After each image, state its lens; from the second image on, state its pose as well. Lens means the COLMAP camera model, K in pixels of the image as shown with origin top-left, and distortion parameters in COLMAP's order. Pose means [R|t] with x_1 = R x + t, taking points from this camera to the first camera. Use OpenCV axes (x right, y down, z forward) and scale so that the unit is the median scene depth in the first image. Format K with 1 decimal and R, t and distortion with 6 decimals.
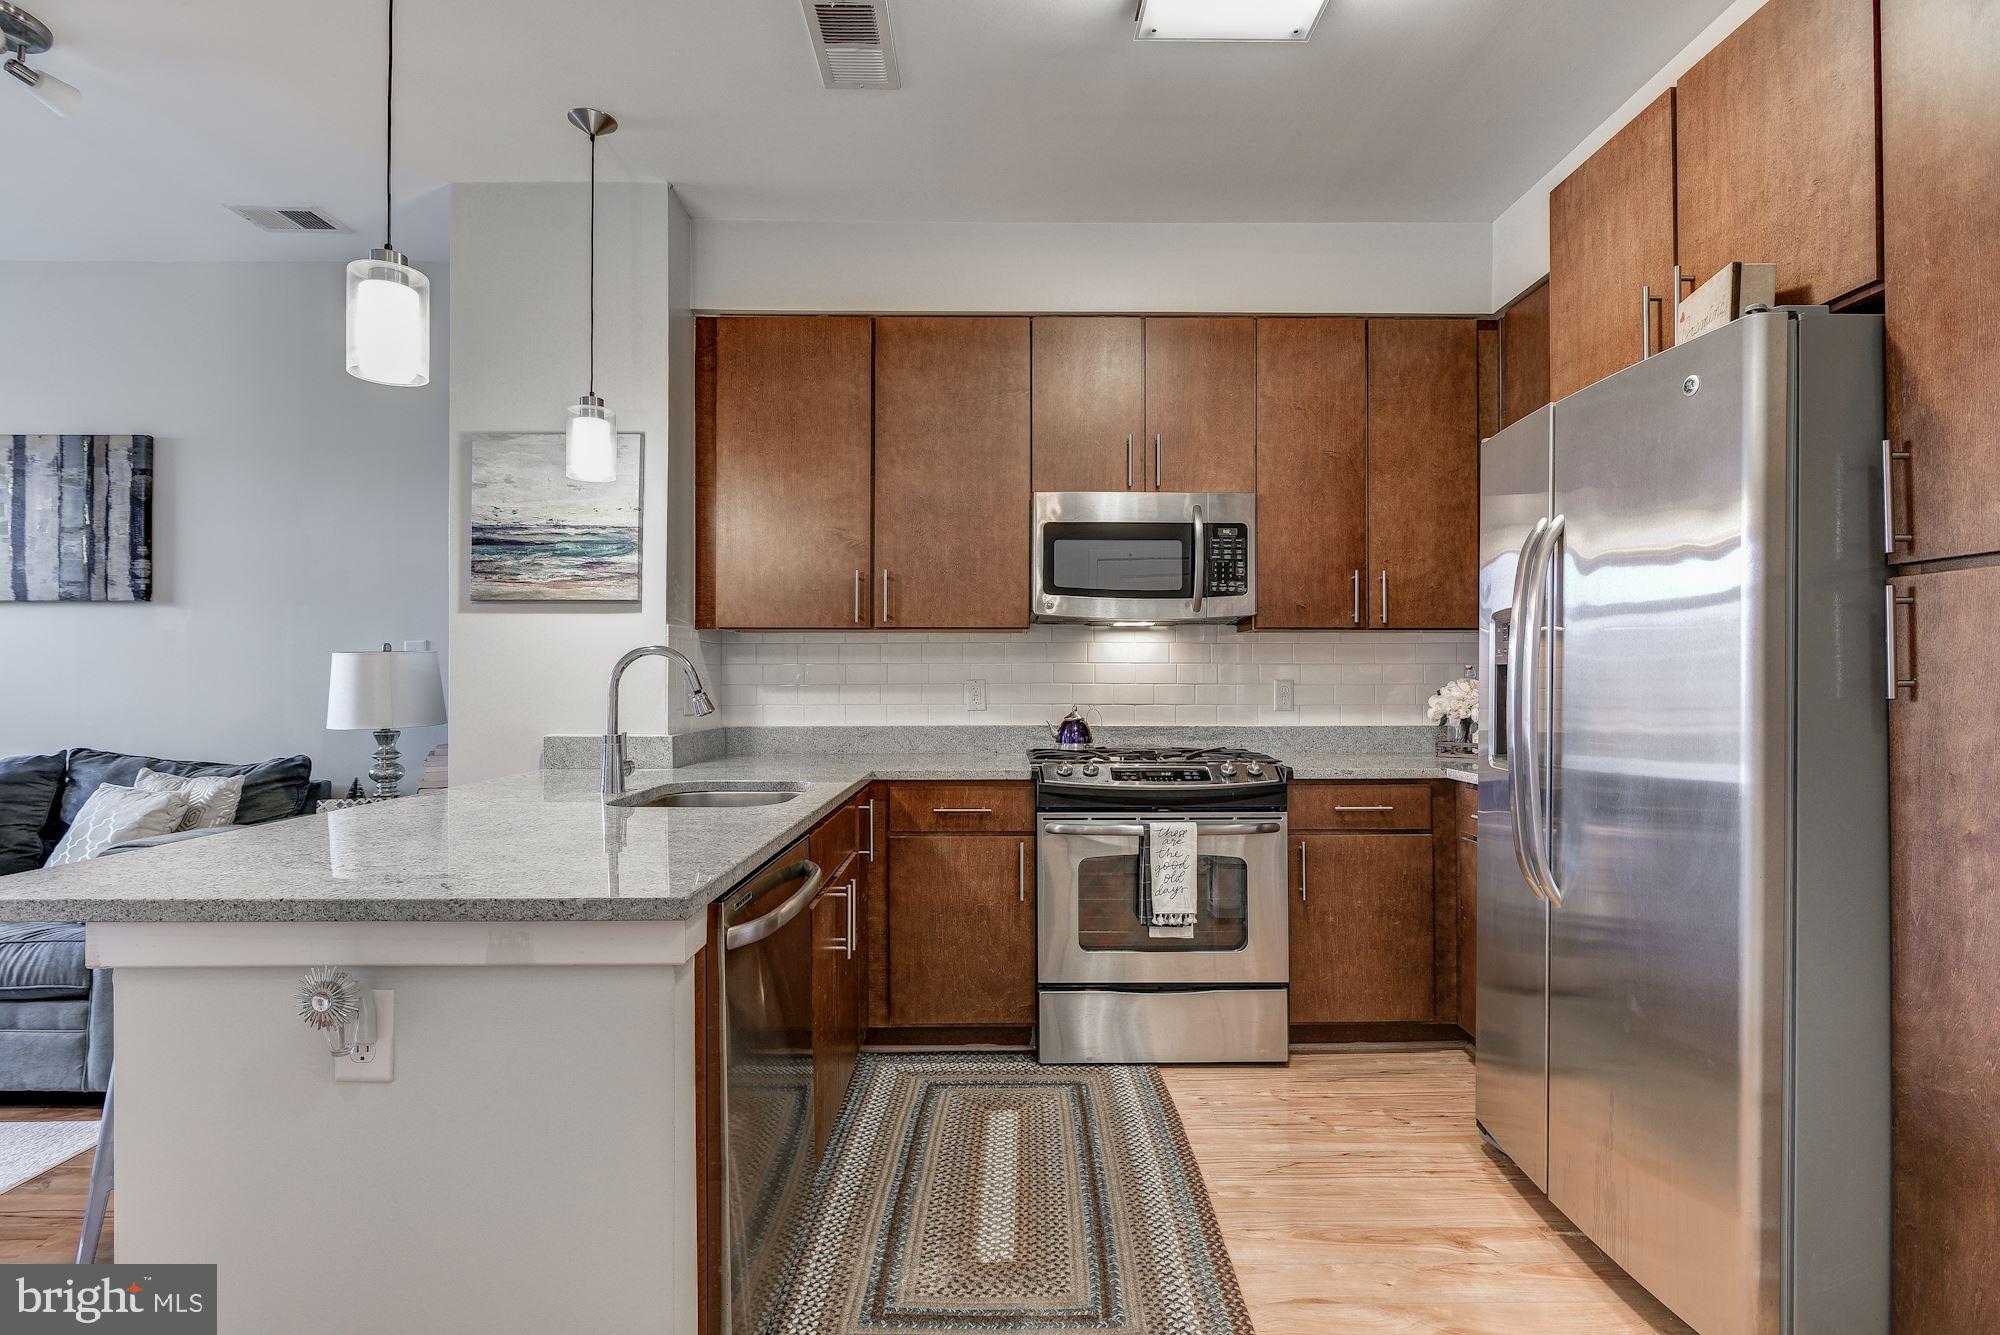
lens RADIAL K [[970.4, 0, 1002.9], [0, 970.4, 670.4], [0, 0, 1]] dist [-0.002659, -0.001135]
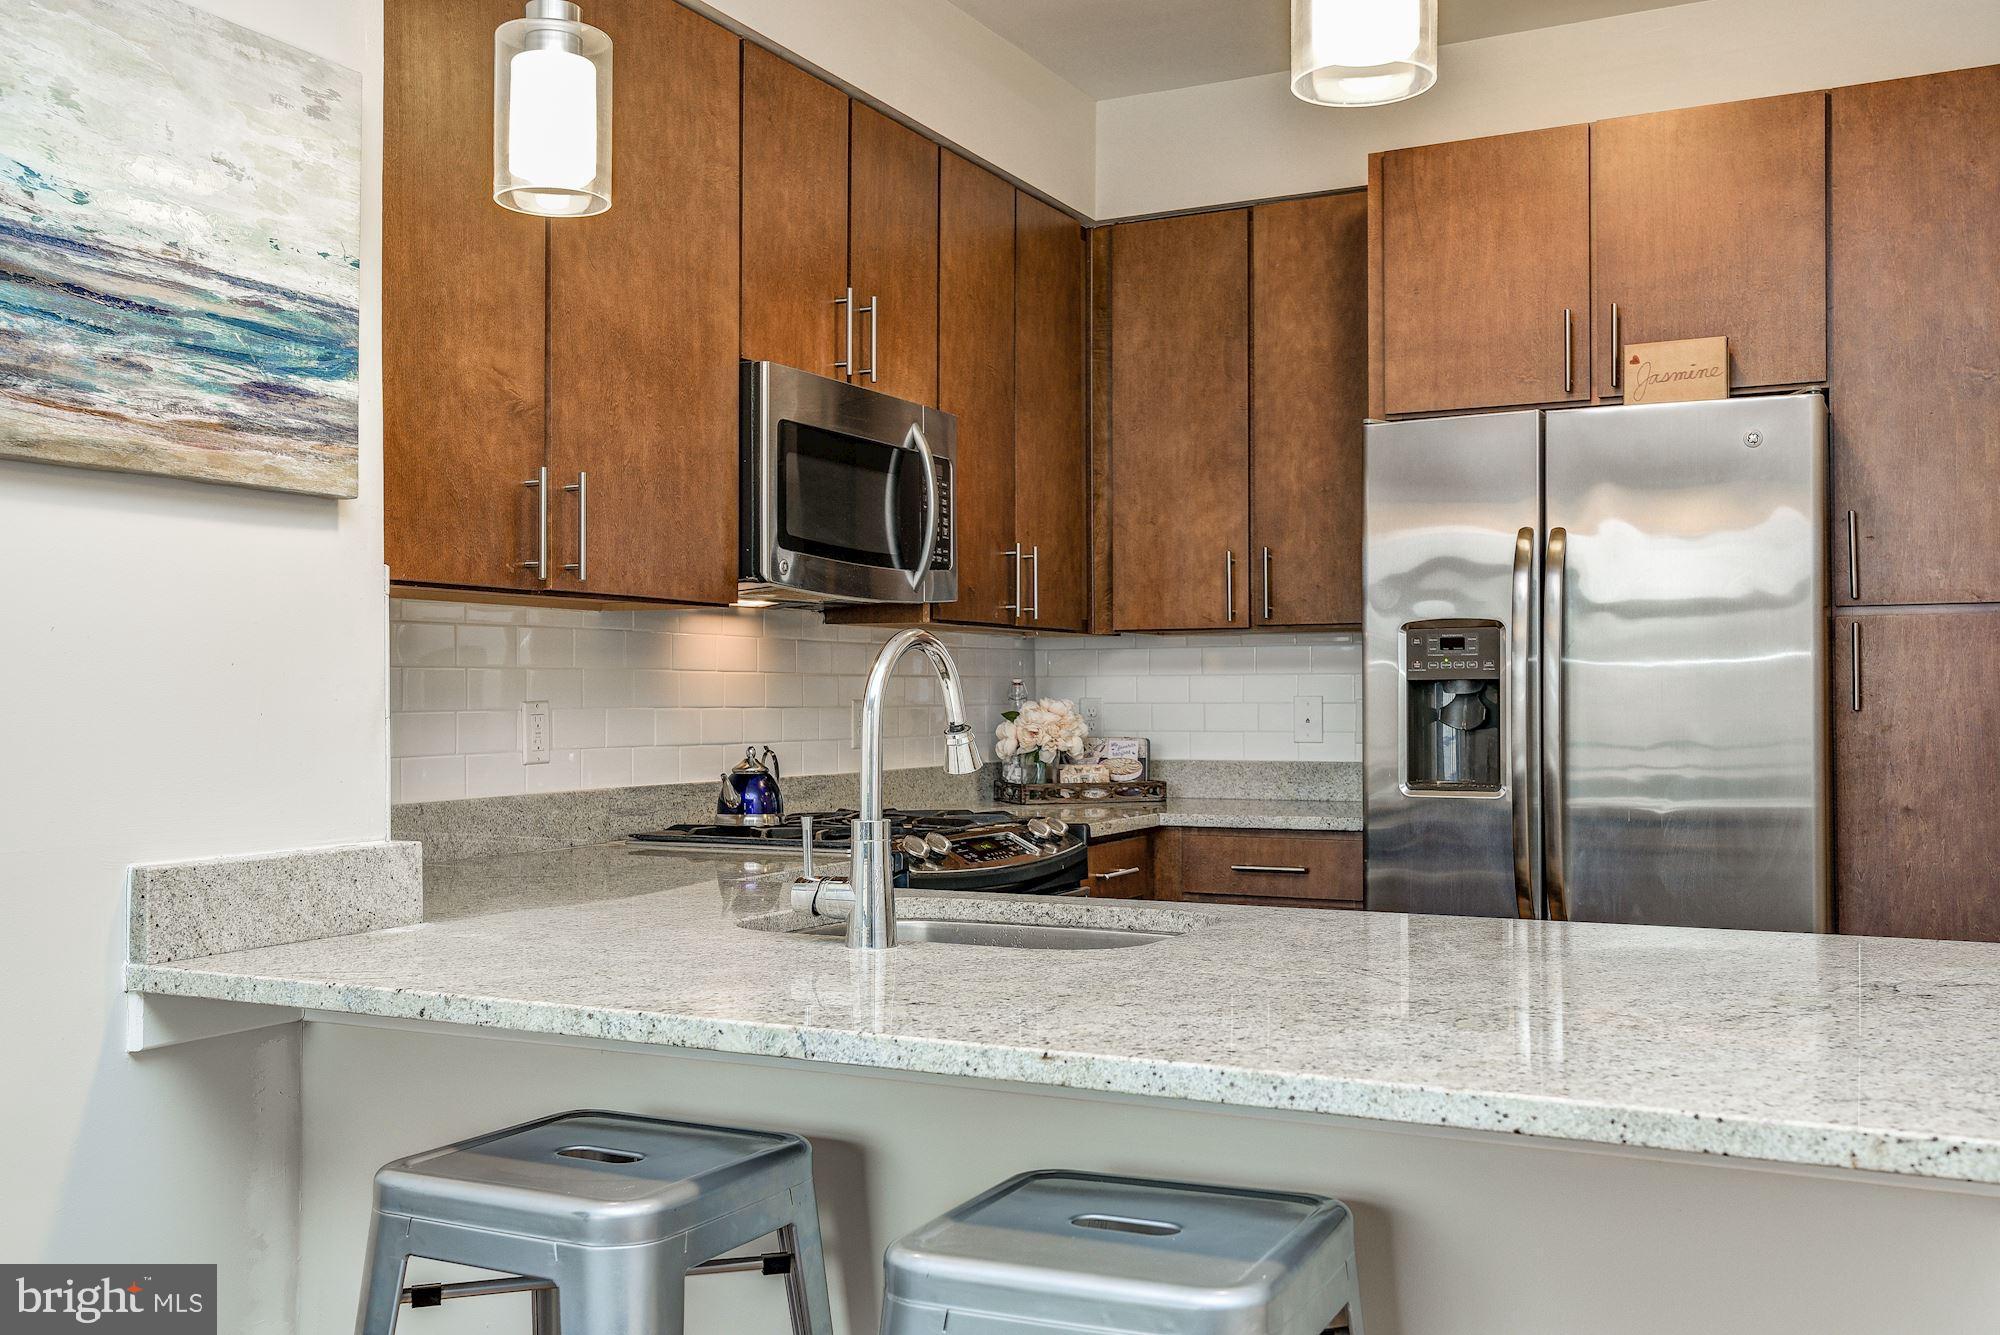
lens RADIAL K [[1863.9, 0, 987.2], [0, 1863.9, 668.2], [0, 0, 1]] dist [0.017750, 0.004593]
pose [[0.466366, 0.011857, 0.884512, -0.838163], [-0.003870, 0.999928, -0.011364, 0.002751], [-0.884583, 0.001877, 0.466379, 0.389648]]
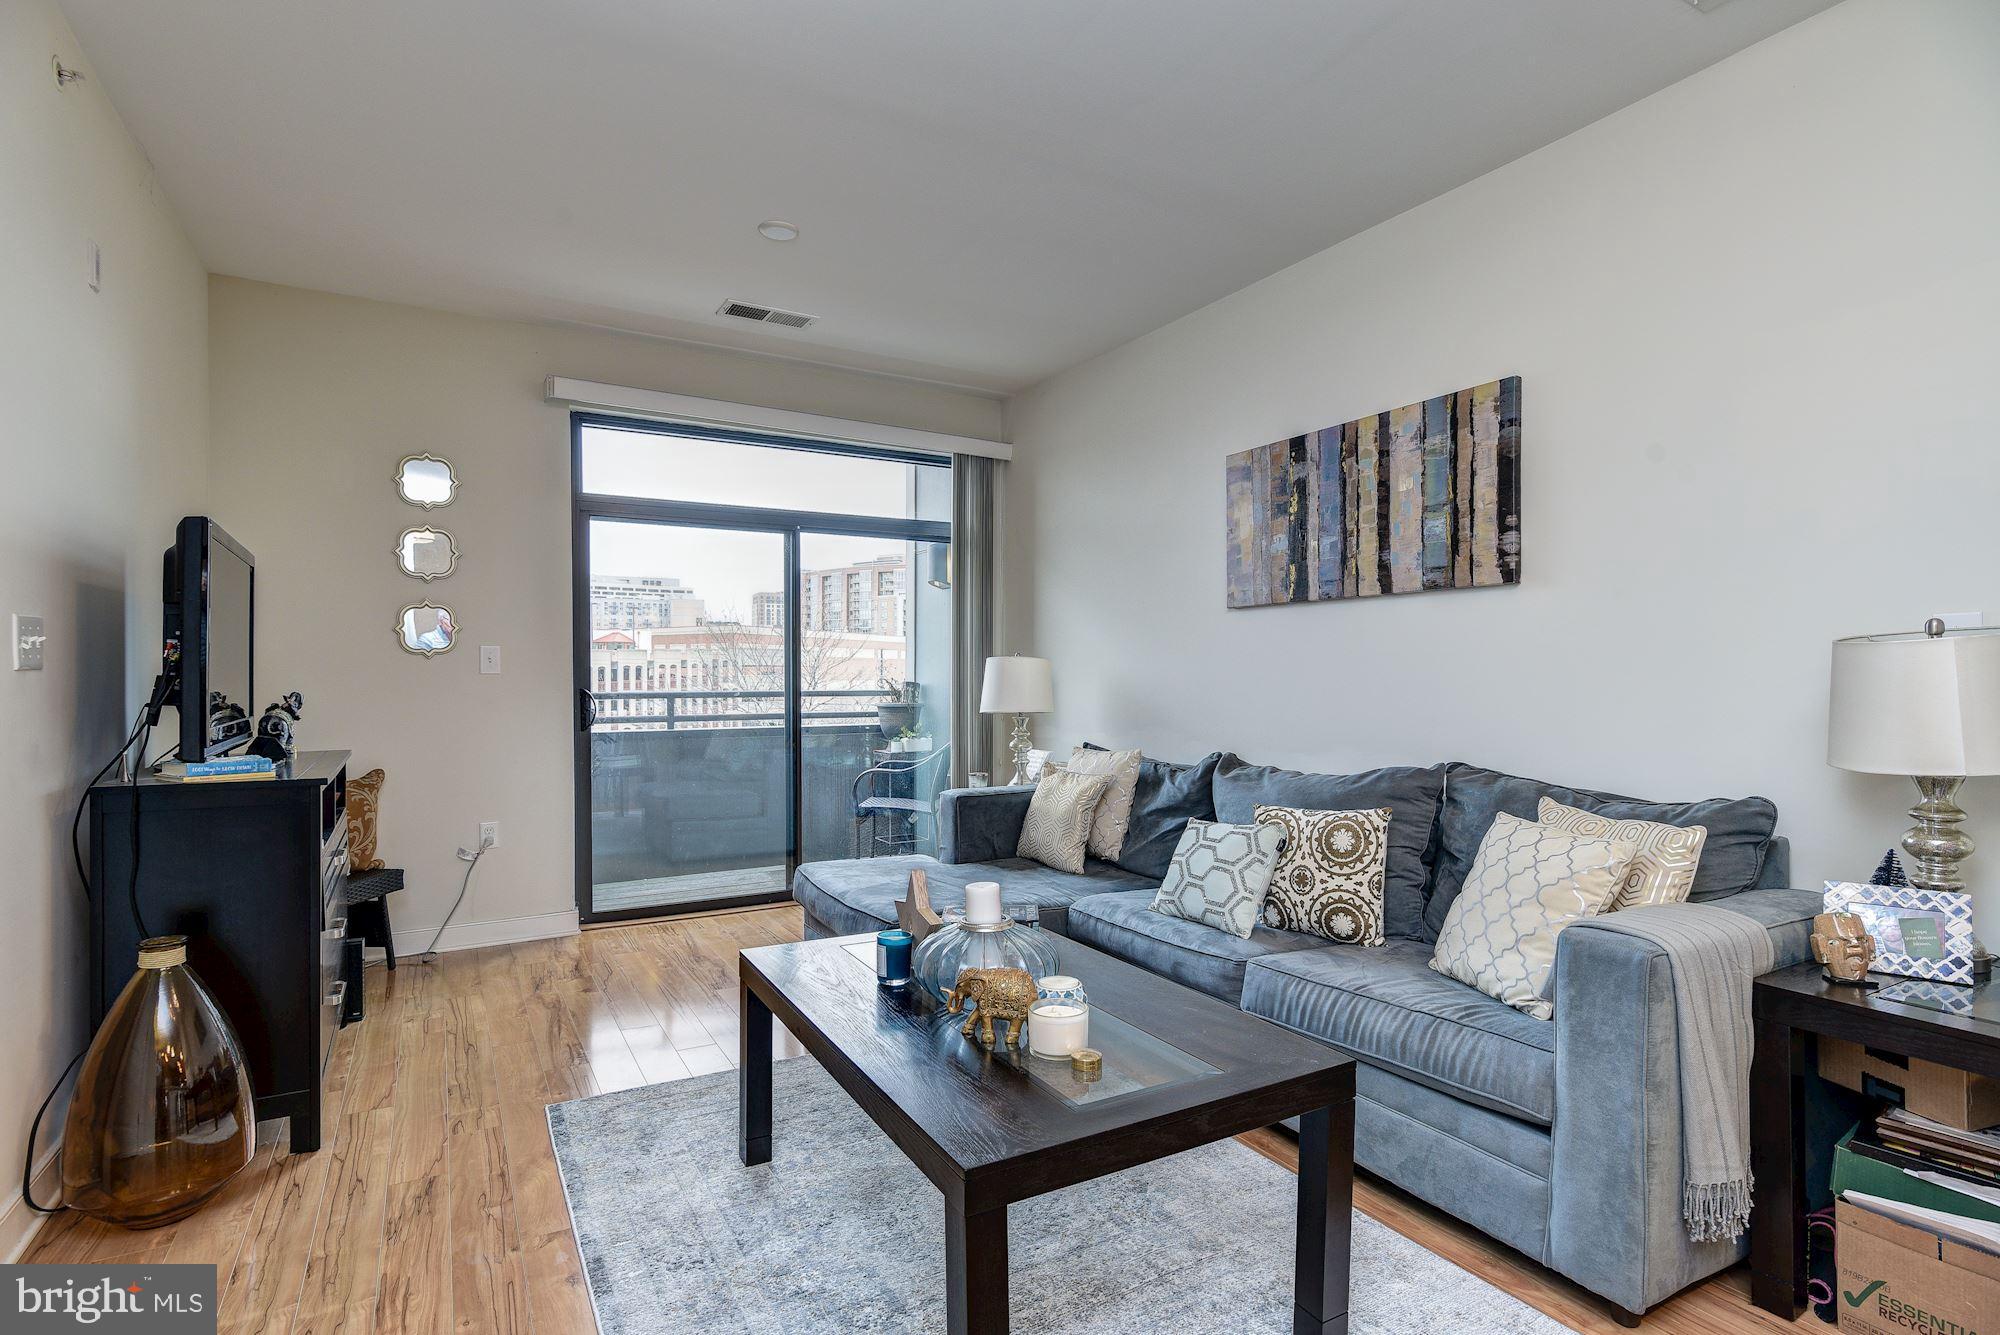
lens RADIAL K [[987.9, 0, 1001.2], [0, 987.9, 681.2], [0, 0, 1]] dist [-0.000120, -0.000124]
pose [[0.490930, 0.003050, -0.871194, -0.410776], [0.007530, 0.999942, 0.007744, 0.000603], [0.871166, -0.010361, 0.490879, 0.240828]]
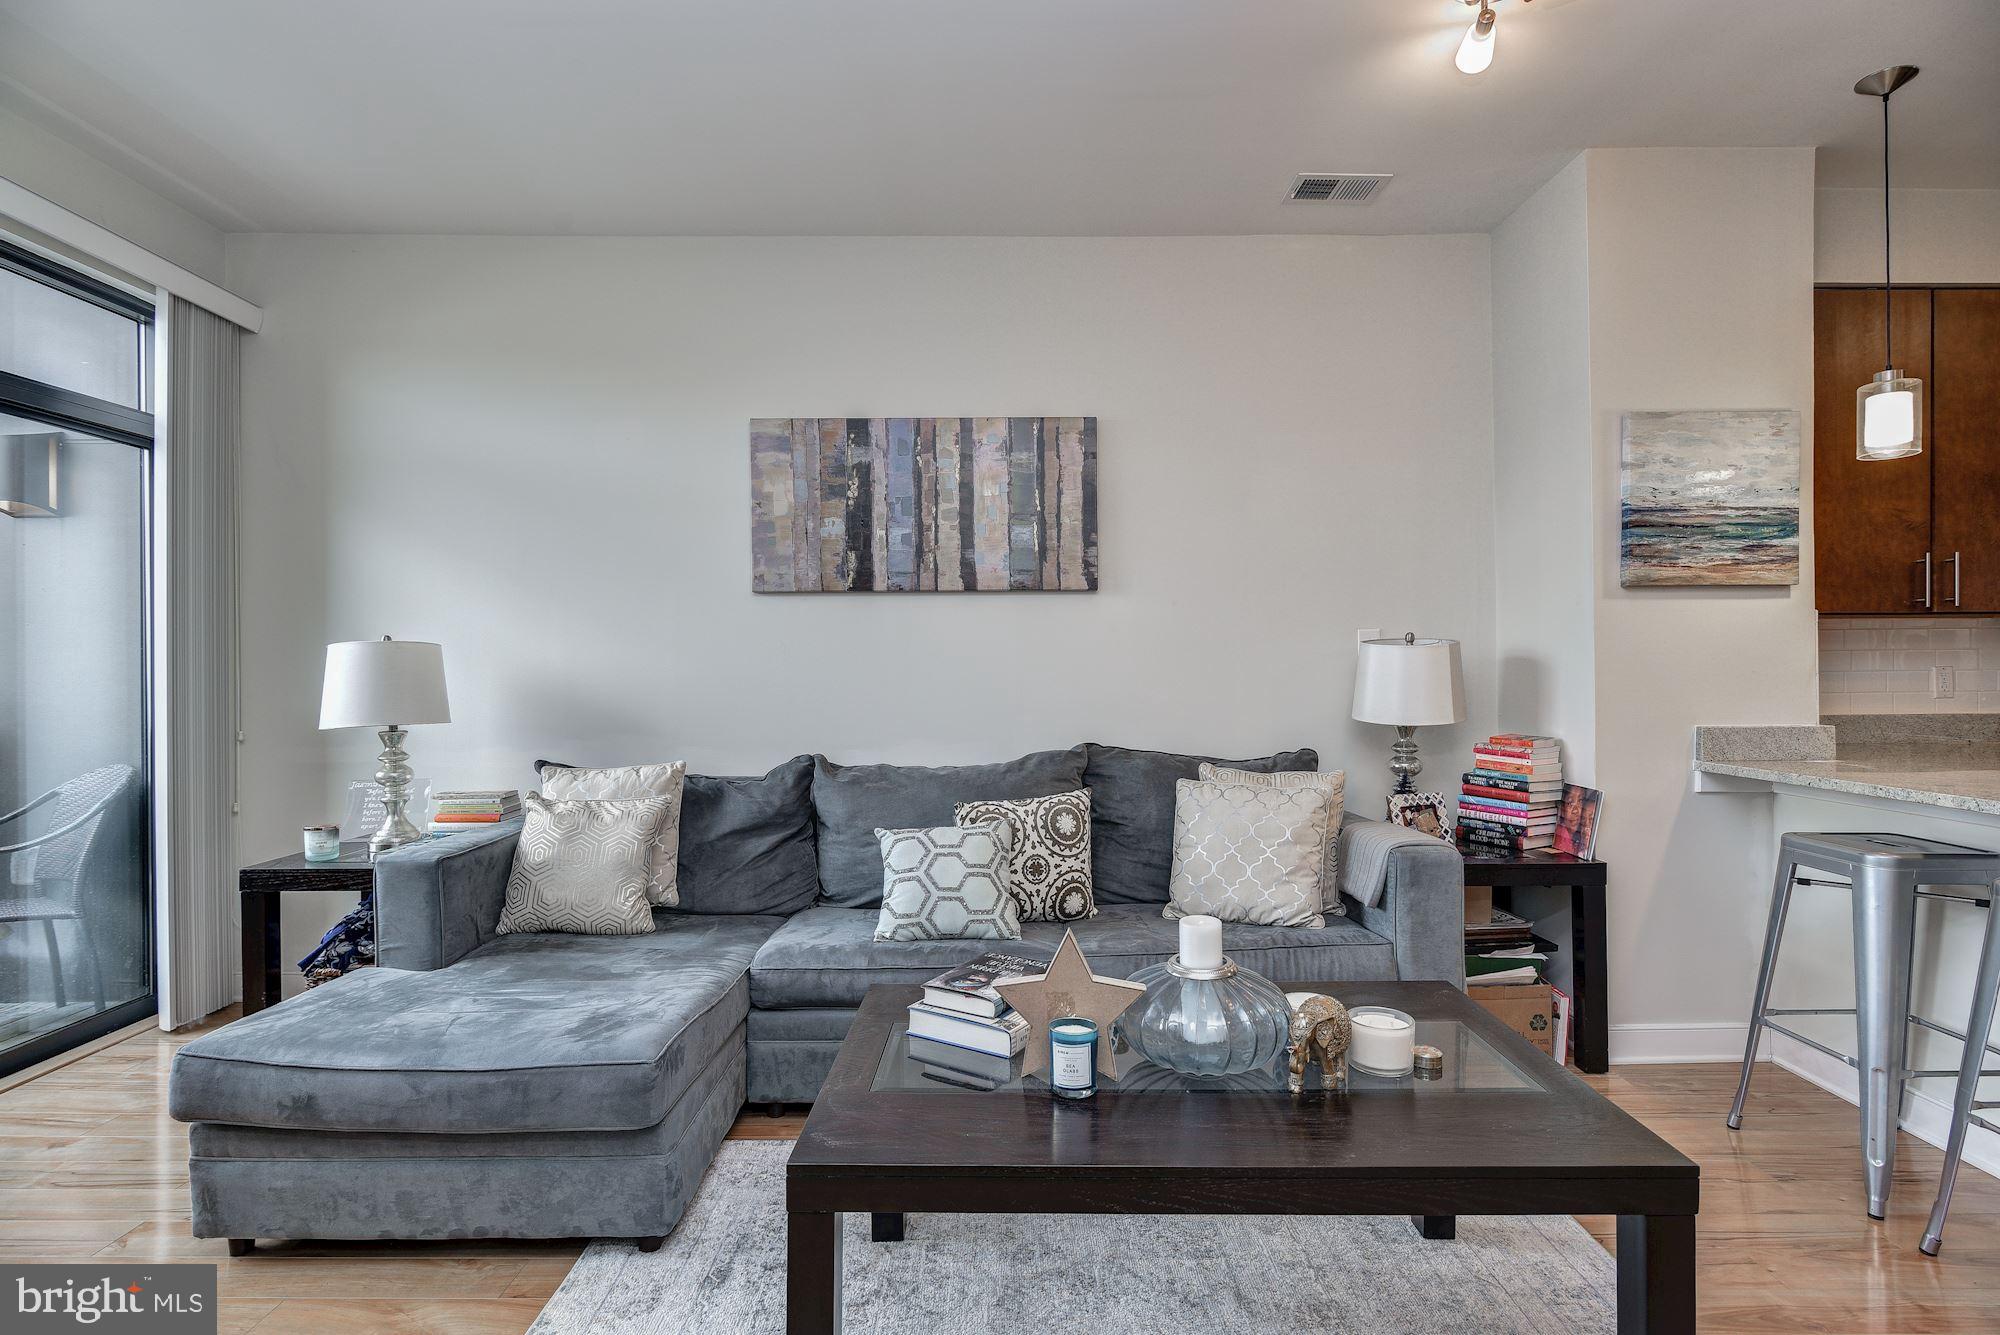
lens RADIAL K [[970.4, 0, 1002.9], [0, 970.4, 670.4], [0, 0, 1]] dist [-0.002659, -0.001135]
pose [[0.999965, -0.005640, -0.006228, -1.054189], [0.005693, 0.999948, 0.008500, -0.000321], [0.006180, -0.008535, 0.999944, 0.034886]]
